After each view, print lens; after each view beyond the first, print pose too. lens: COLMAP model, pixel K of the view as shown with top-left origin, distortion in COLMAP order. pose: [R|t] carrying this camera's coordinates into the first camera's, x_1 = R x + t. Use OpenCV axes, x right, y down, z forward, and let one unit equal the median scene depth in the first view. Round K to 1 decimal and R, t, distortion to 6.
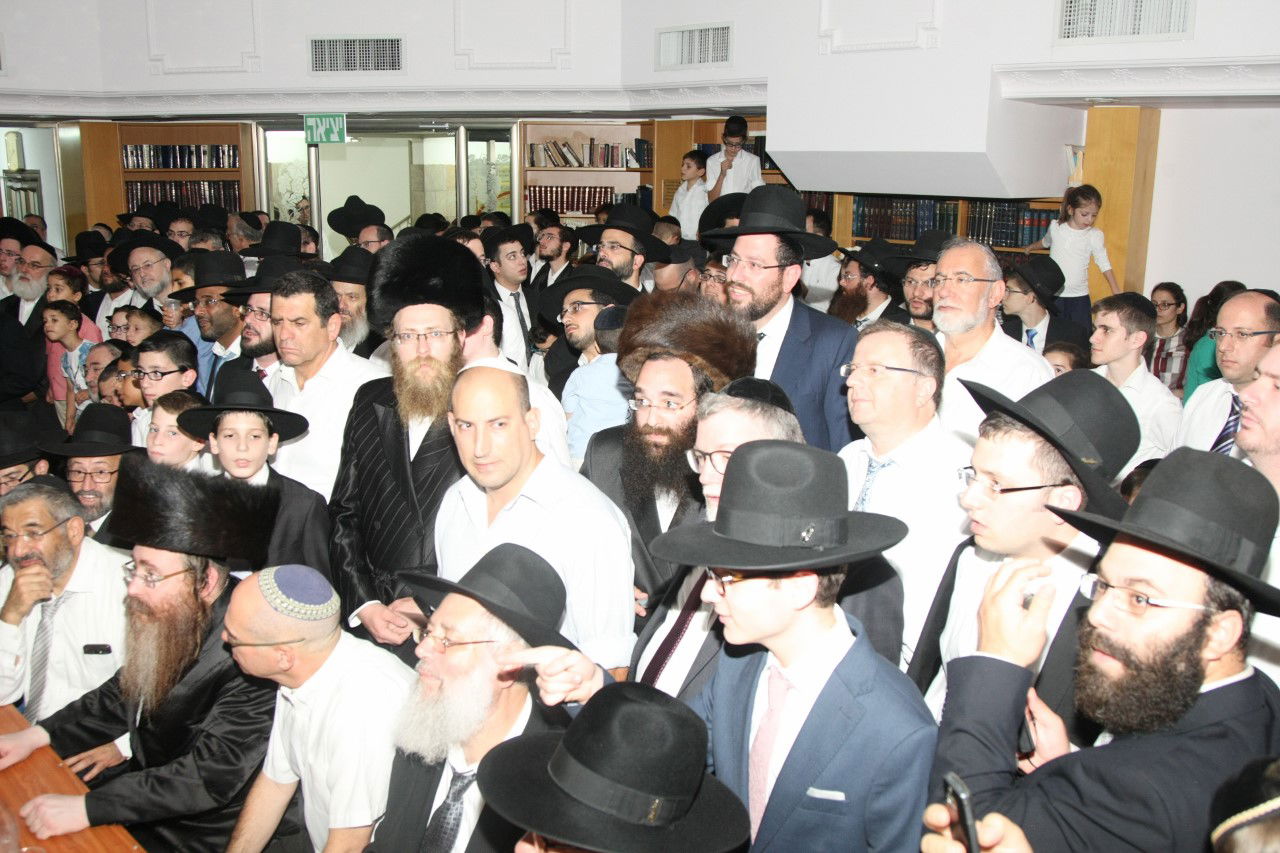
lens RADIAL K [[1148.6, 0, 649.3], [0, 1148.6, 430.5], [0, 0, 1]] dist [-0.126113, 0.092907]
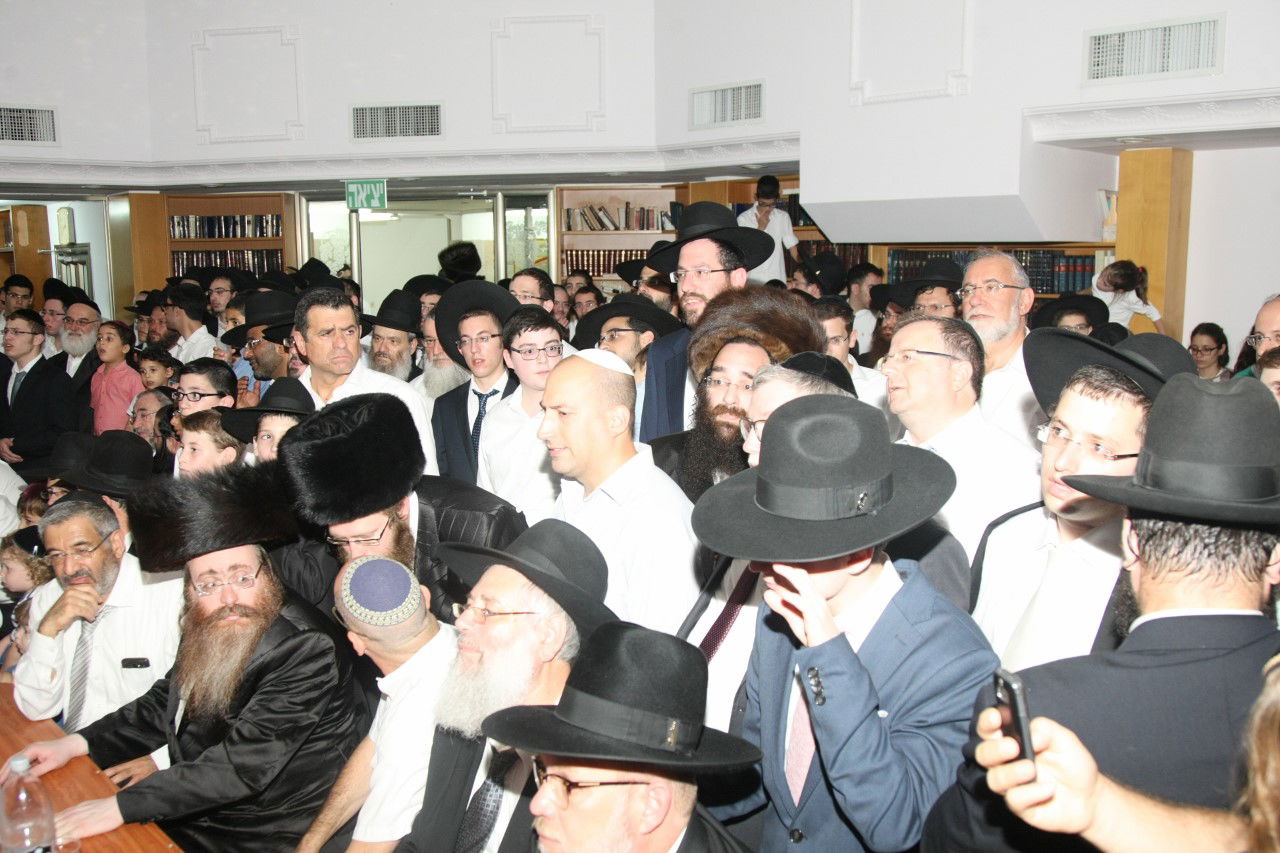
lens RADIAL K [[1148.6, 0, 649.3], [0, 1148.6, 430.5], [0, 0, 1]] dist [-0.126113, 0.092907]
pose [[0.999375, -0.013666, -0.032589, -0.000763], [0.011218, 0.997183, -0.074164, 0.025823], [0.033511, 0.073752, 0.996713, 0.001991]]
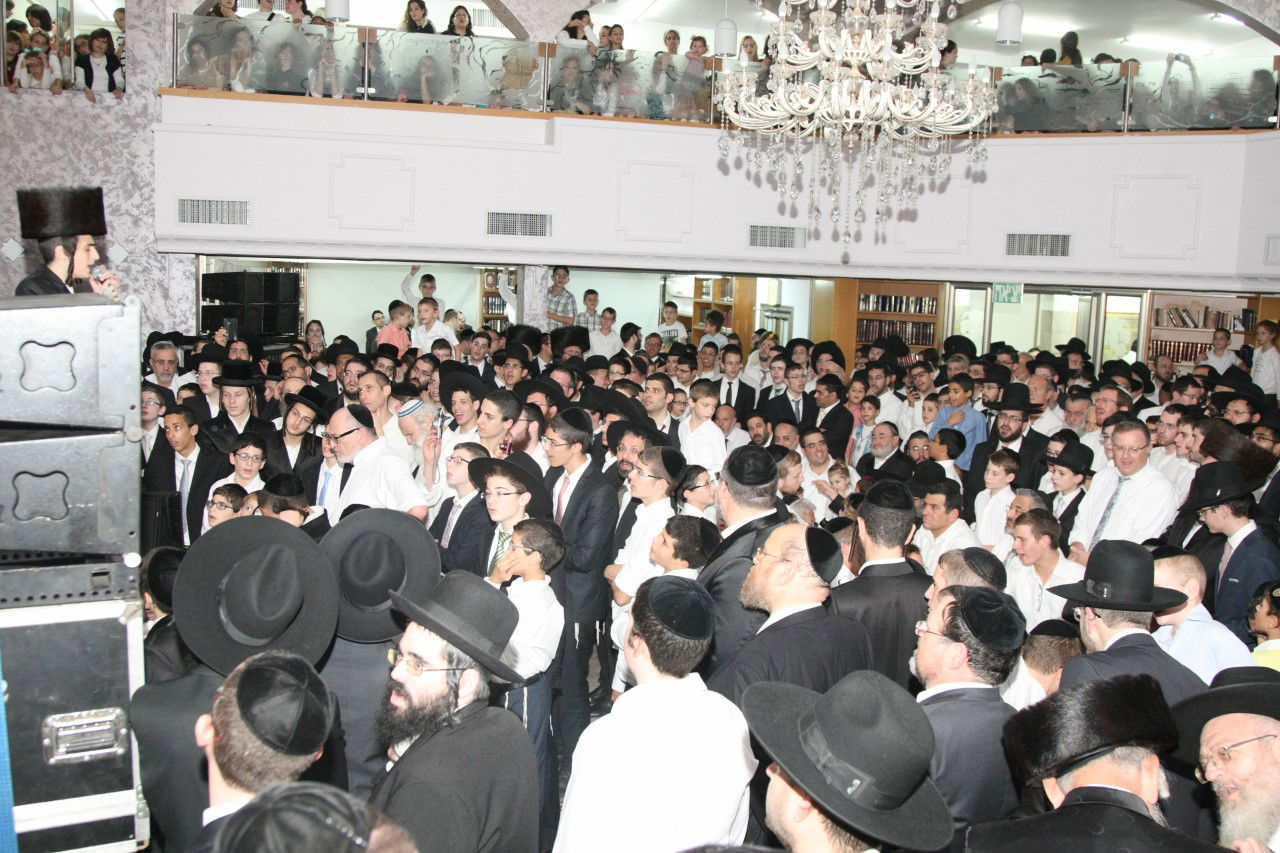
lens RADIAL K [[1148.6, 0, 649.3], [0, 1148.6, 430.5], [0, 0, 1]] dist [-0.126113, 0.092907]
pose [[0.879914, 0.085822, -0.467318, -0.002107], [-0.134421, 0.988335, -0.071596, 0.071820], [0.455722, 0.125815, 0.881186, -0.472993]]
